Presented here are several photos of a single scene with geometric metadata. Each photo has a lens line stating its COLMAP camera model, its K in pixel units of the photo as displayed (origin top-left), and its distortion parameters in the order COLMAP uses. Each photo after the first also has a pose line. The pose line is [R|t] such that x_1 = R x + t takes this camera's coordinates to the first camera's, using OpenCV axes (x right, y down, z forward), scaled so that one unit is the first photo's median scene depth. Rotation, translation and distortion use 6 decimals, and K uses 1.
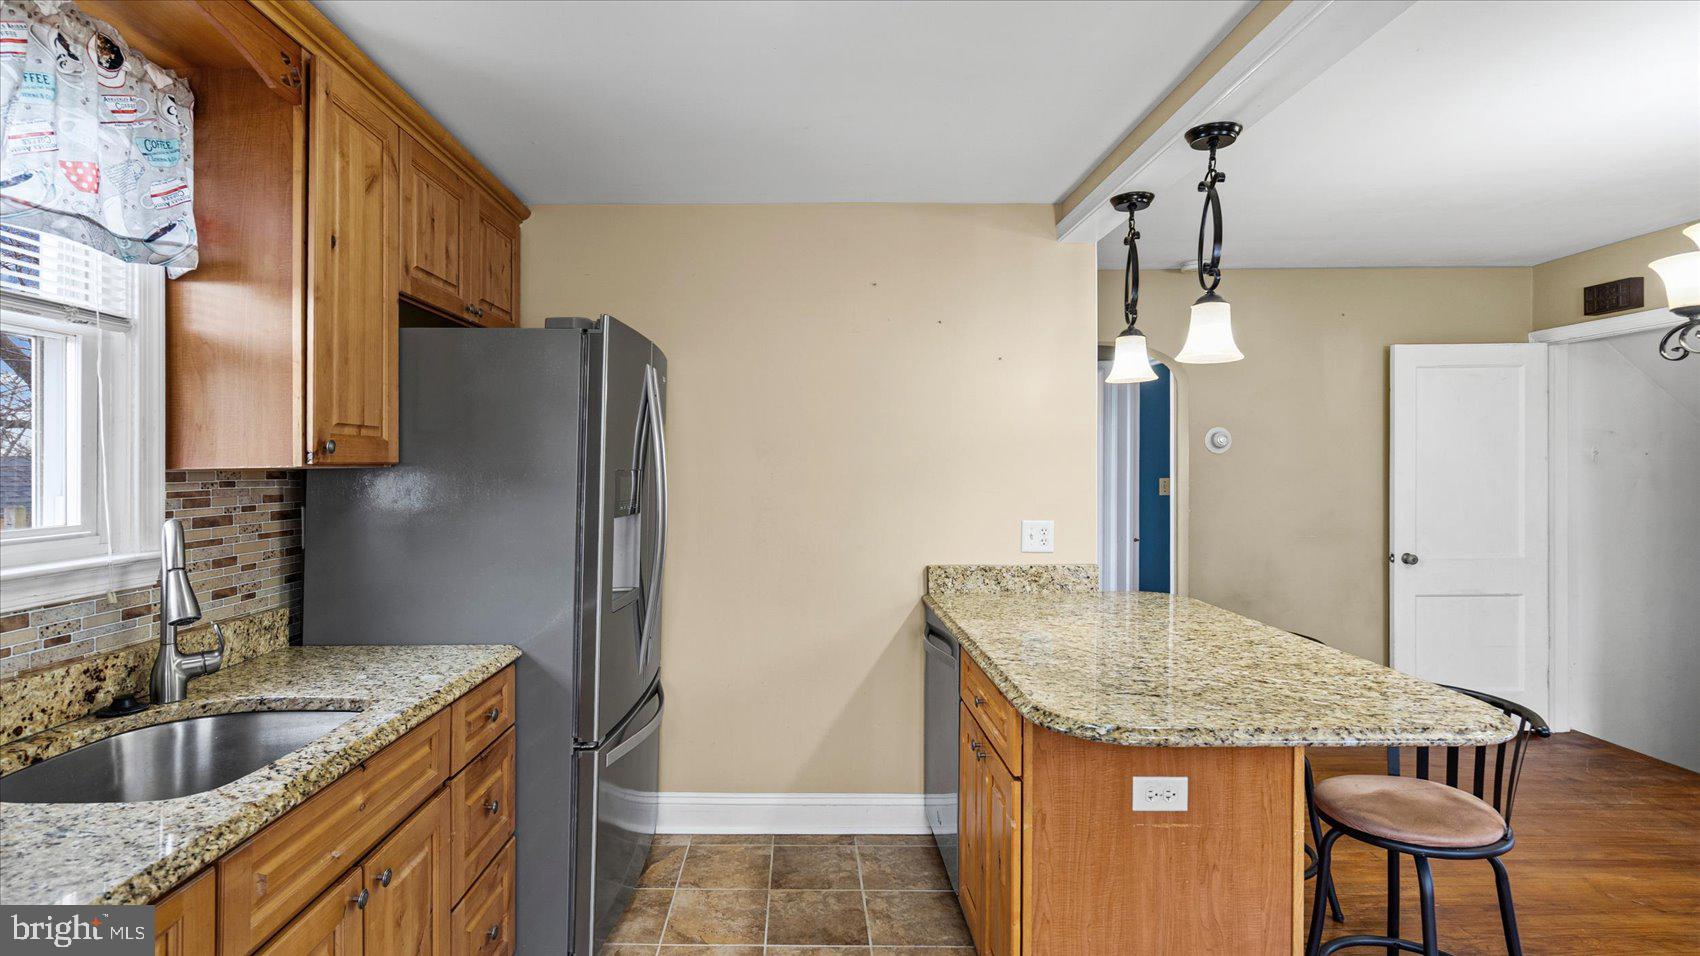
lens RADIAL K [[795.8, 0, 783.7], [0, 795.8, 453.5], [0, 0, 1]] dist [-0.003714, 0.004537]
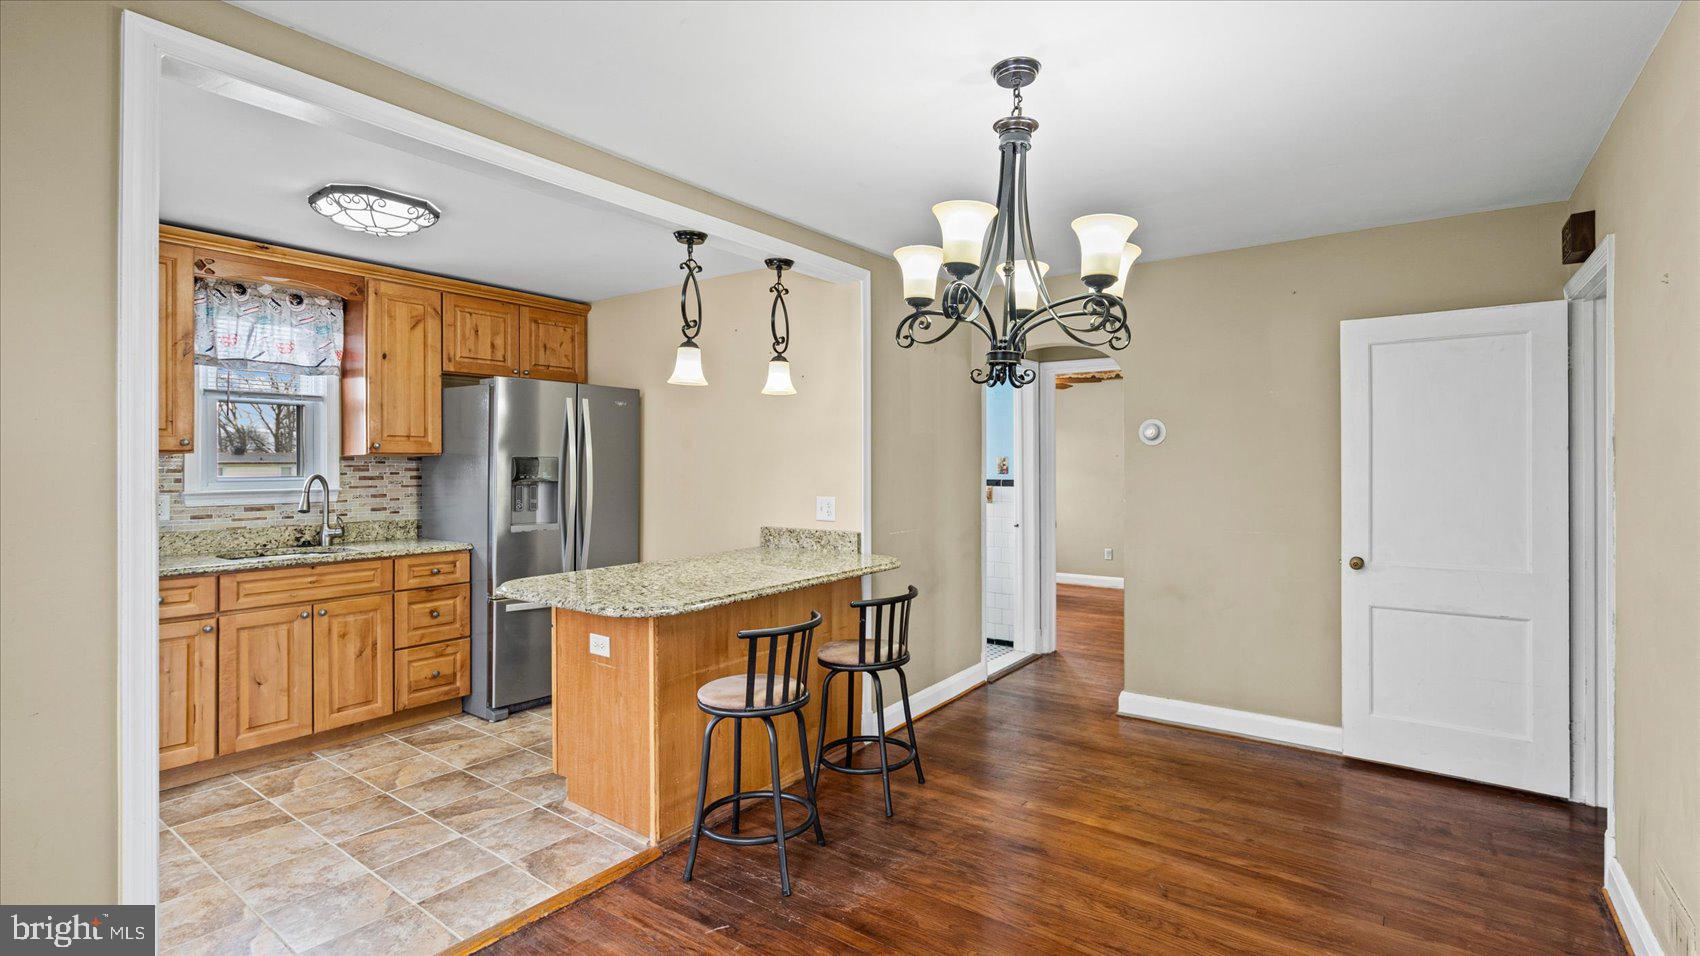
lens RADIAL K [[795.8, 0, 861.1], [0, 795.8, 460.7], [0, 0, 1]] dist [-0.003714, 0.004537]
pose [[0.810638, 0.004733, -0.585529, 1.930777], [0.005933, 0.999850, 0.016296, 0.005404], [0.585518, -0.016684, 0.810488, -0.053160]]
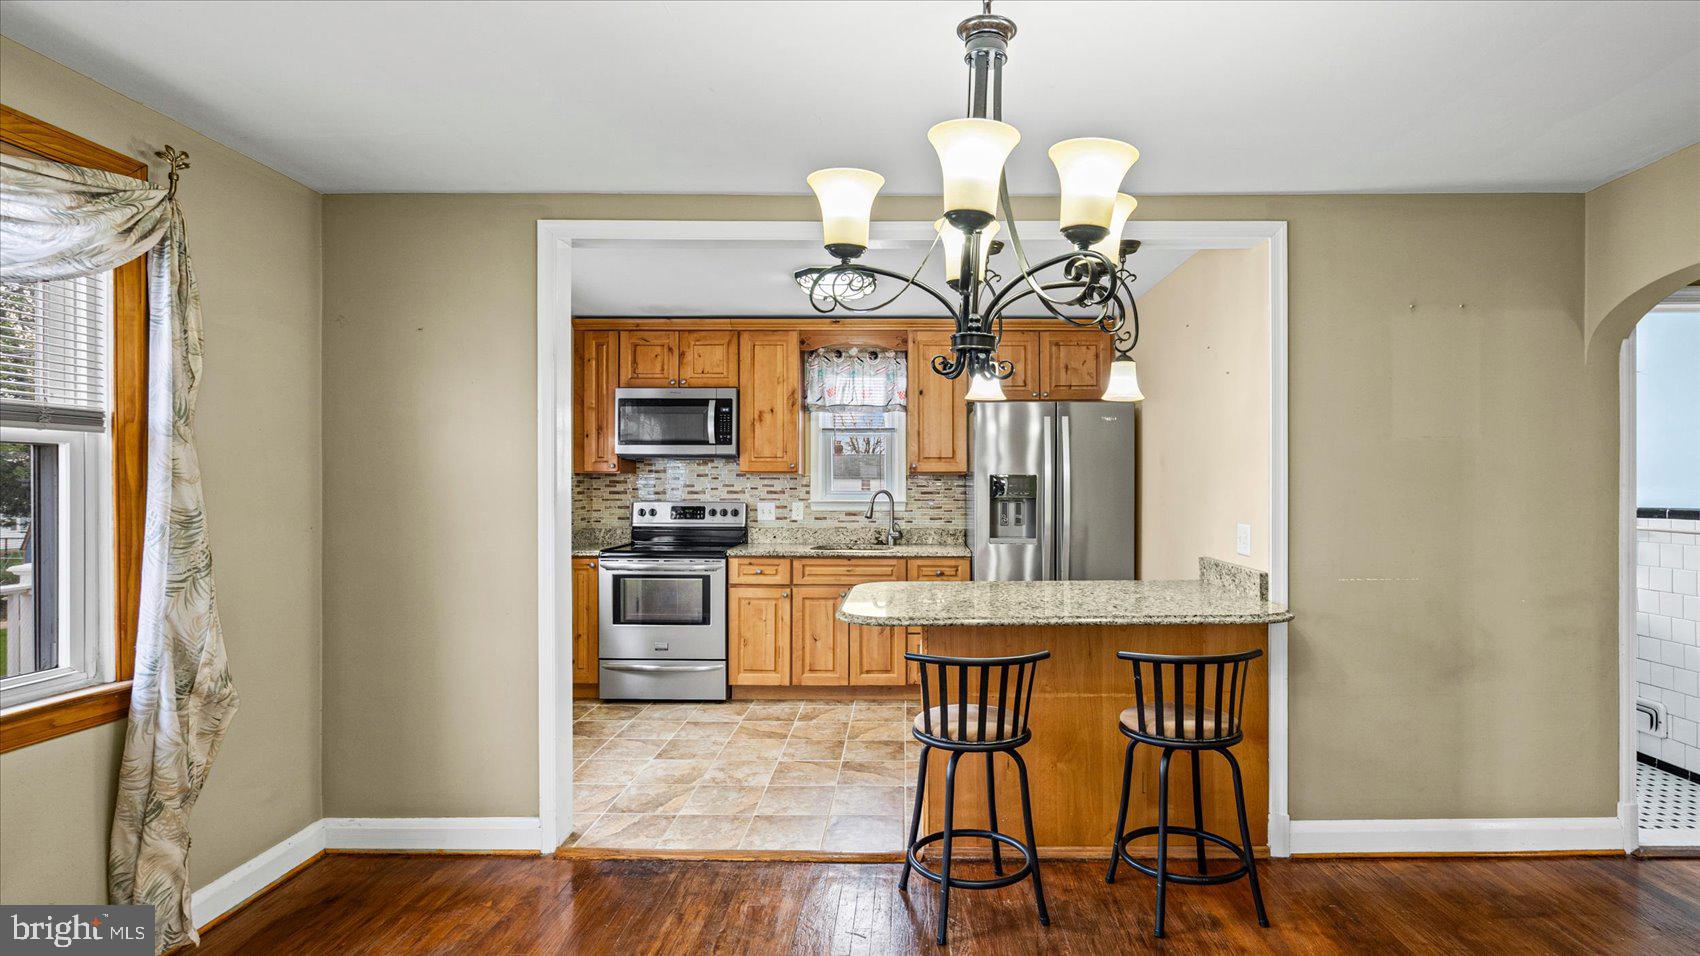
lens RADIAL K [[795.8, 0, 893.3], [0, 795.8, 487.9], [0, 0, 1]] dist [-0.003714, 0.004537]
pose [[-0.004374, 0.014640, -0.999883, 2.281606], [0.018154, 0.999729, 0.014558, 0.025583], [0.999826, -0.018089, -0.004639, 0.938556]]
